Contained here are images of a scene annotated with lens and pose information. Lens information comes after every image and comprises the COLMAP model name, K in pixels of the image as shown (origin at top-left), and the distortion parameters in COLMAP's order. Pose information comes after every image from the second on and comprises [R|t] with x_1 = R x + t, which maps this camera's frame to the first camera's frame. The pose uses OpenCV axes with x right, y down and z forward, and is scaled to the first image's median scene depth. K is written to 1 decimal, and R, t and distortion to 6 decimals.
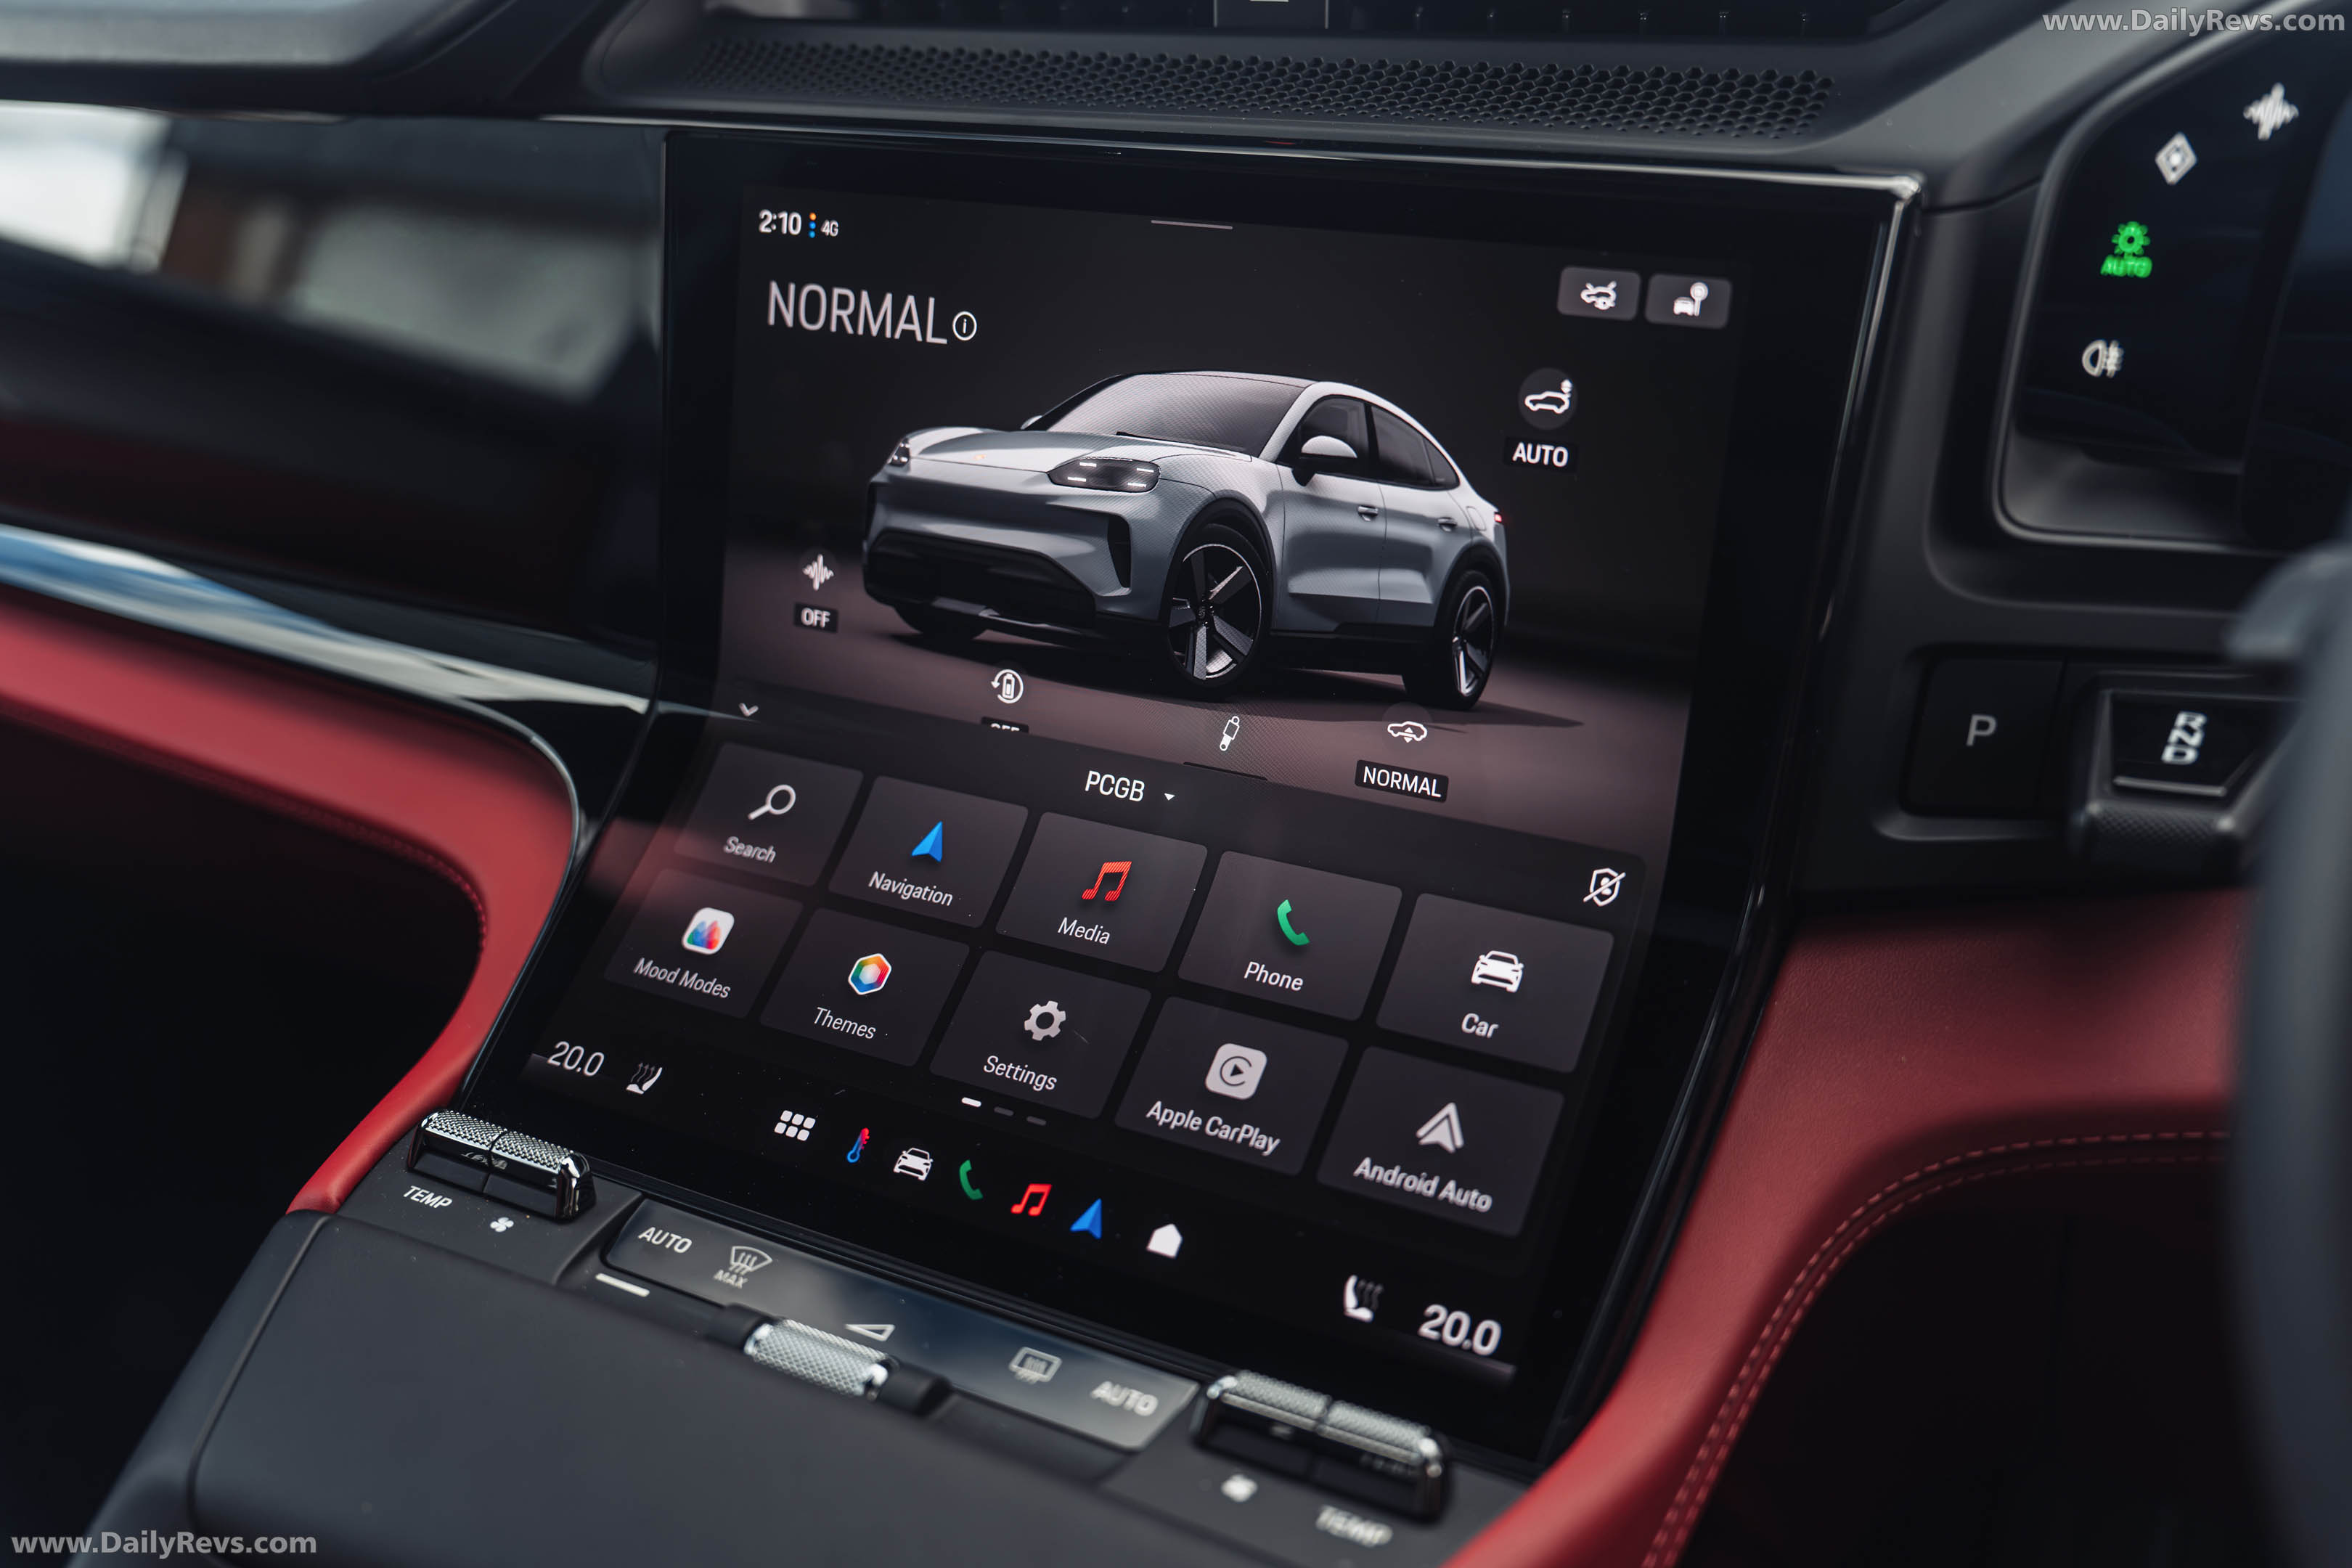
lens RADIAL K [[2187.4, 0, 1176.0], [0, 2187.4, 784.0], [0, 0, 1]] dist [-0.003196, -0.006981]
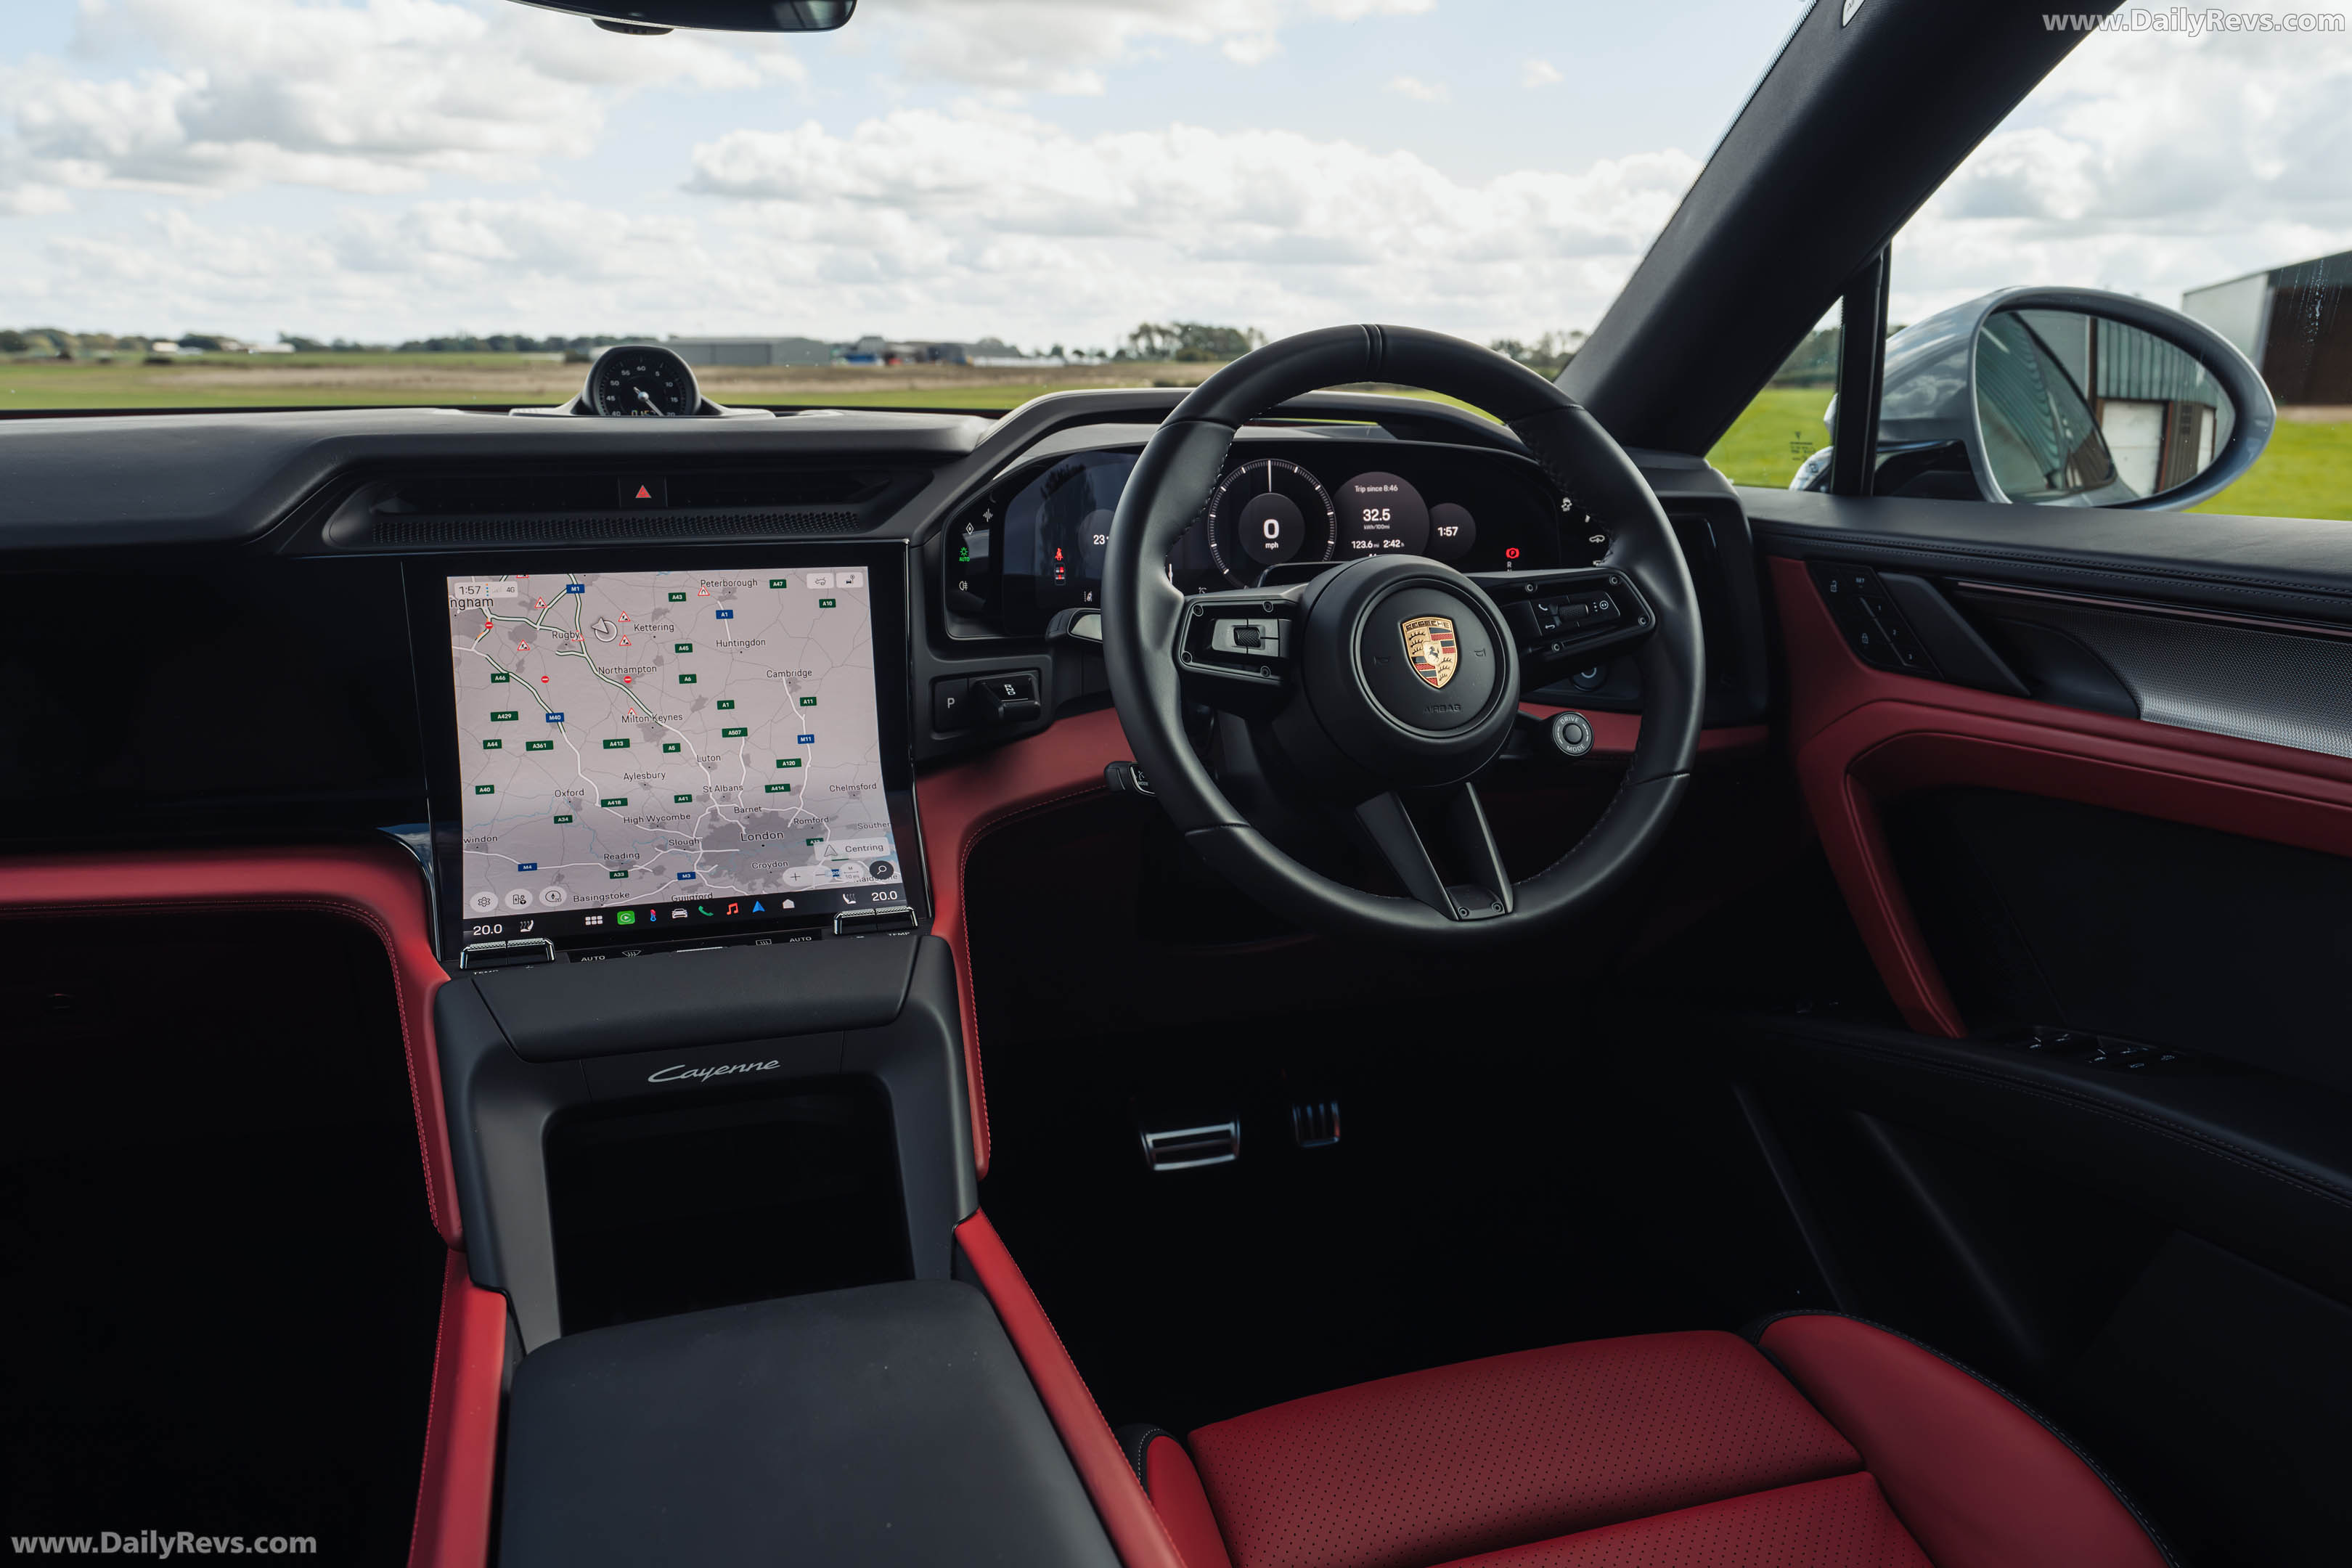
lens RADIAL K [[1724.3, 0, 1176.0], [0, 1724.3, 784.0], [0, 0, 1]] dist [-0.007483, 0.051450]
pose [[0.690620, -0.146954, 0.708130, -1.210032], [0.278240, 0.957764, -0.072601, 0.363780], [-0.667552, 0.247170, 0.702339, -0.970531]]
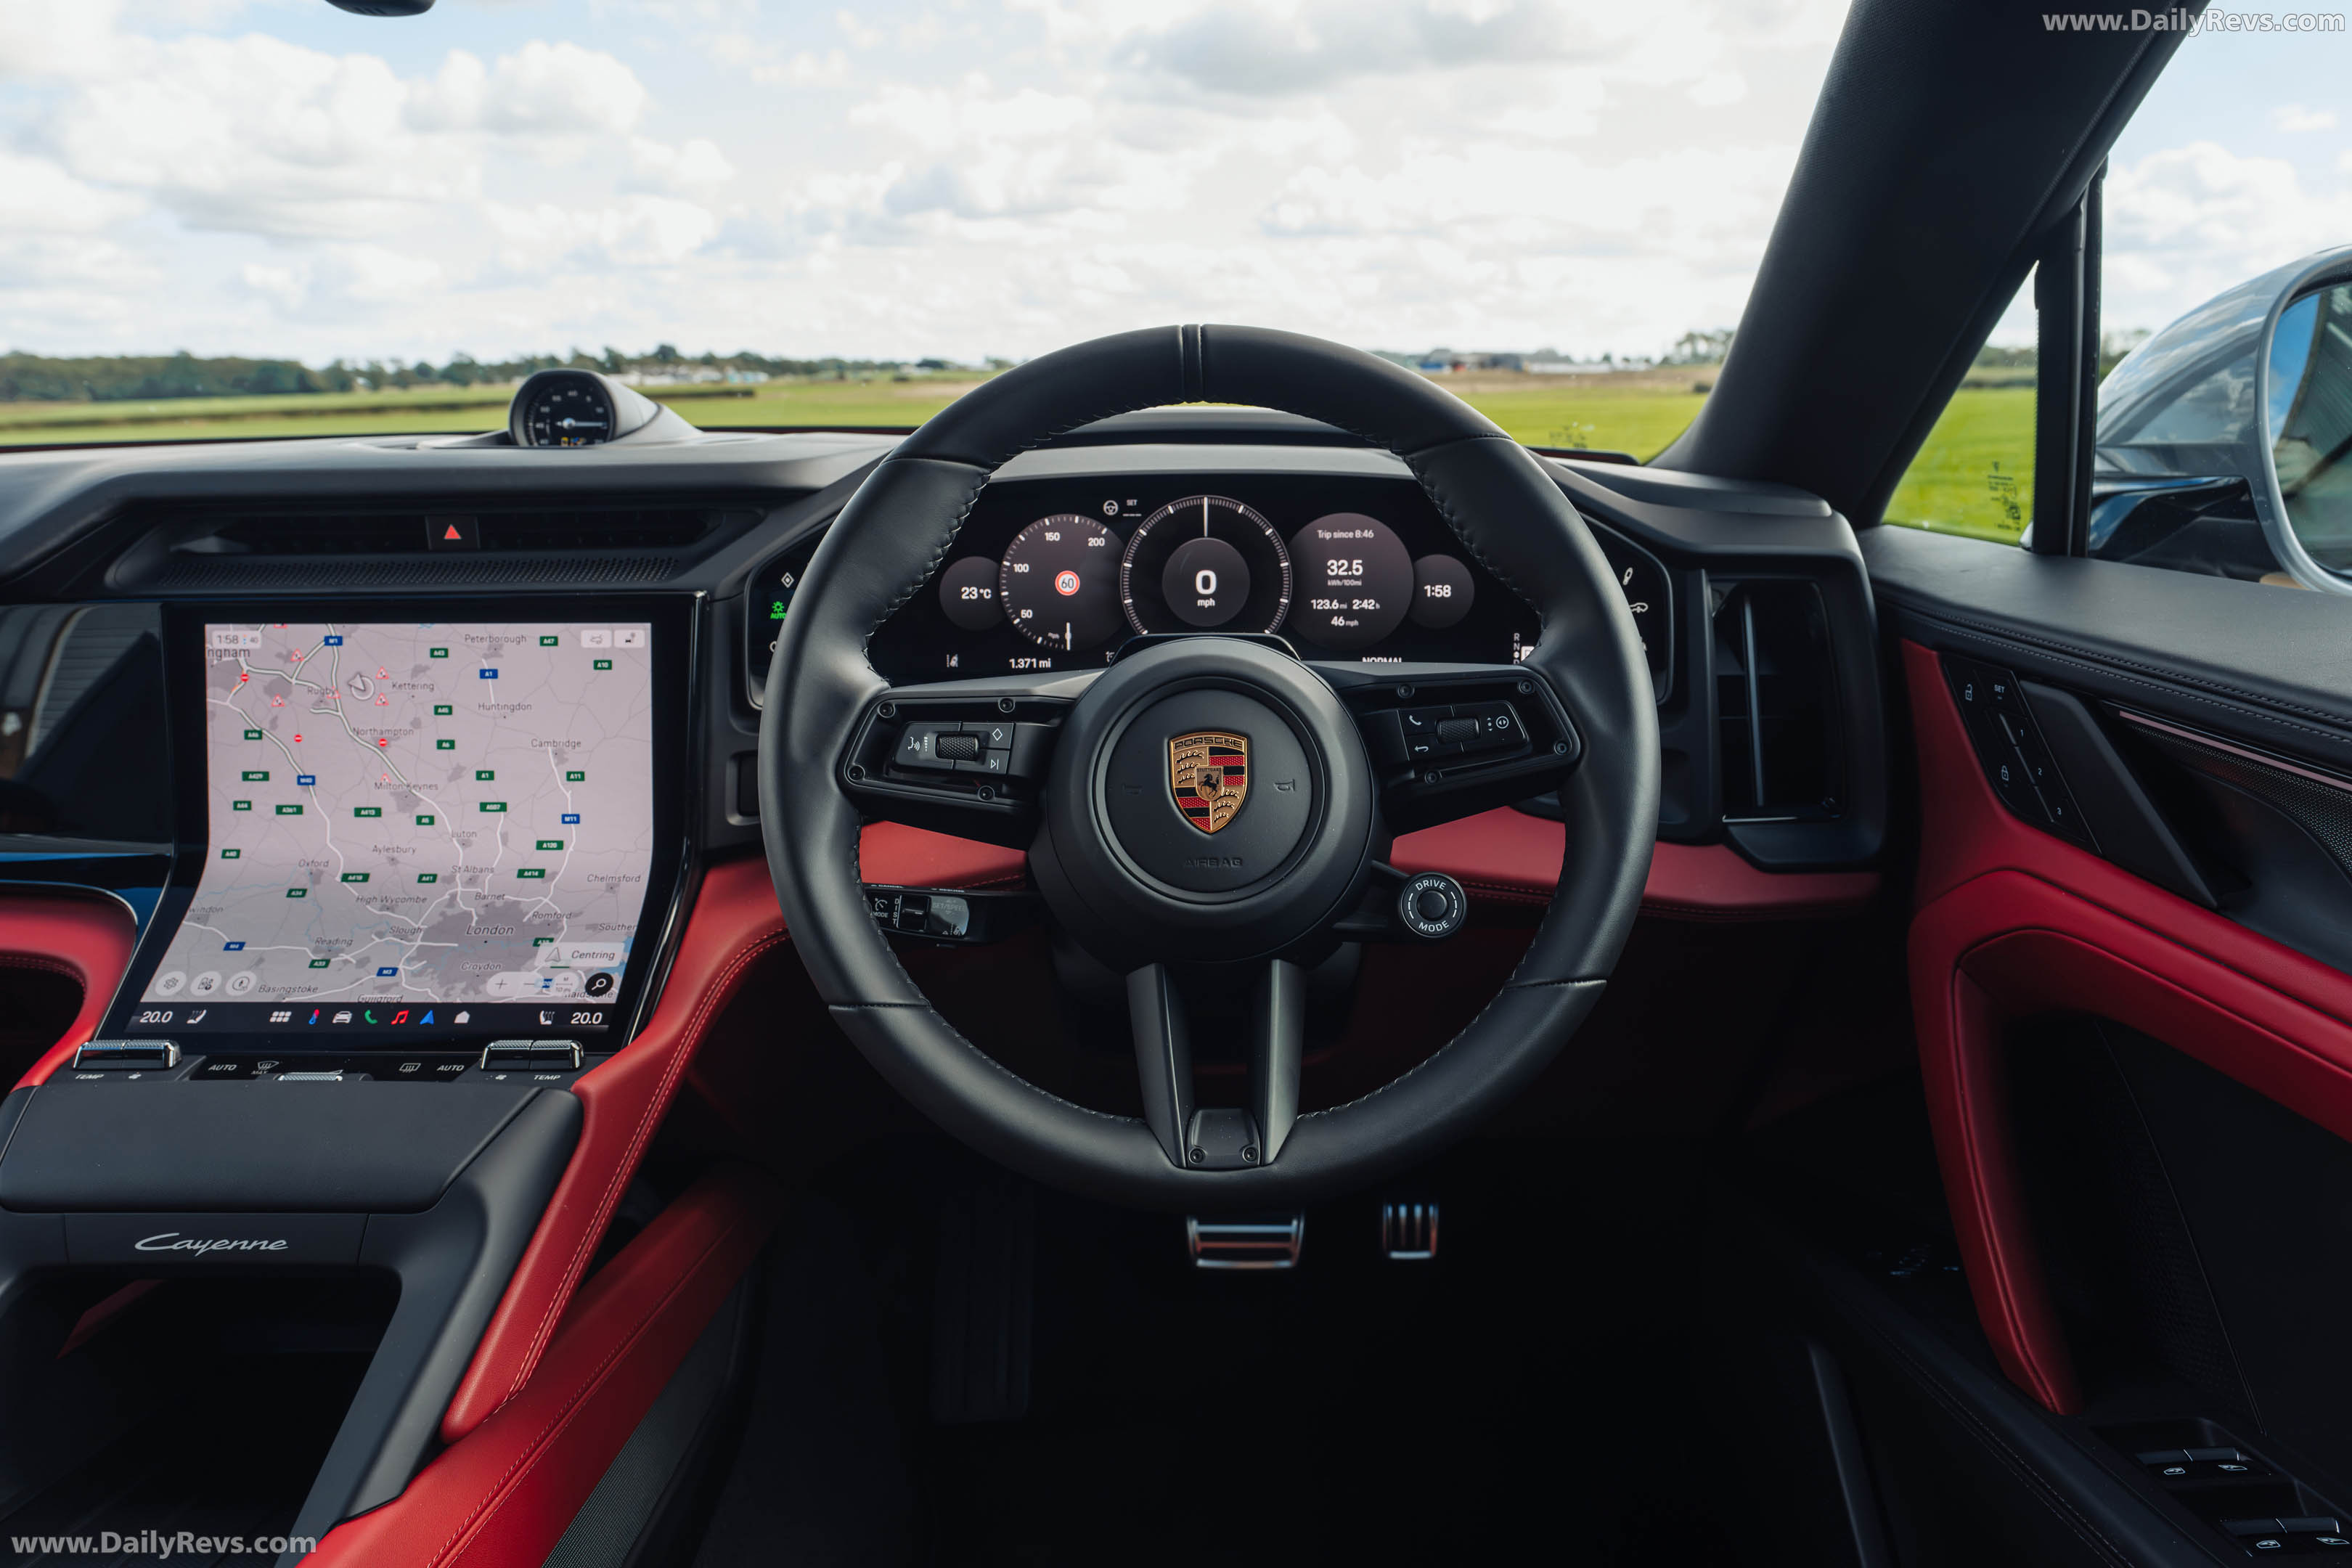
lens RADIAL K [[1478.0, 0, 1176.0], [0, 1478.0, 784.0], [0, 0, 1]] dist [-0.025074, 0.032247]
pose [[0.891800, -0.109738, 0.438919, 0.013485], [0.177495, 0.977224, -0.116311, 0.285736], [-0.416159, 0.181632, 0.890967, -0.877237]]
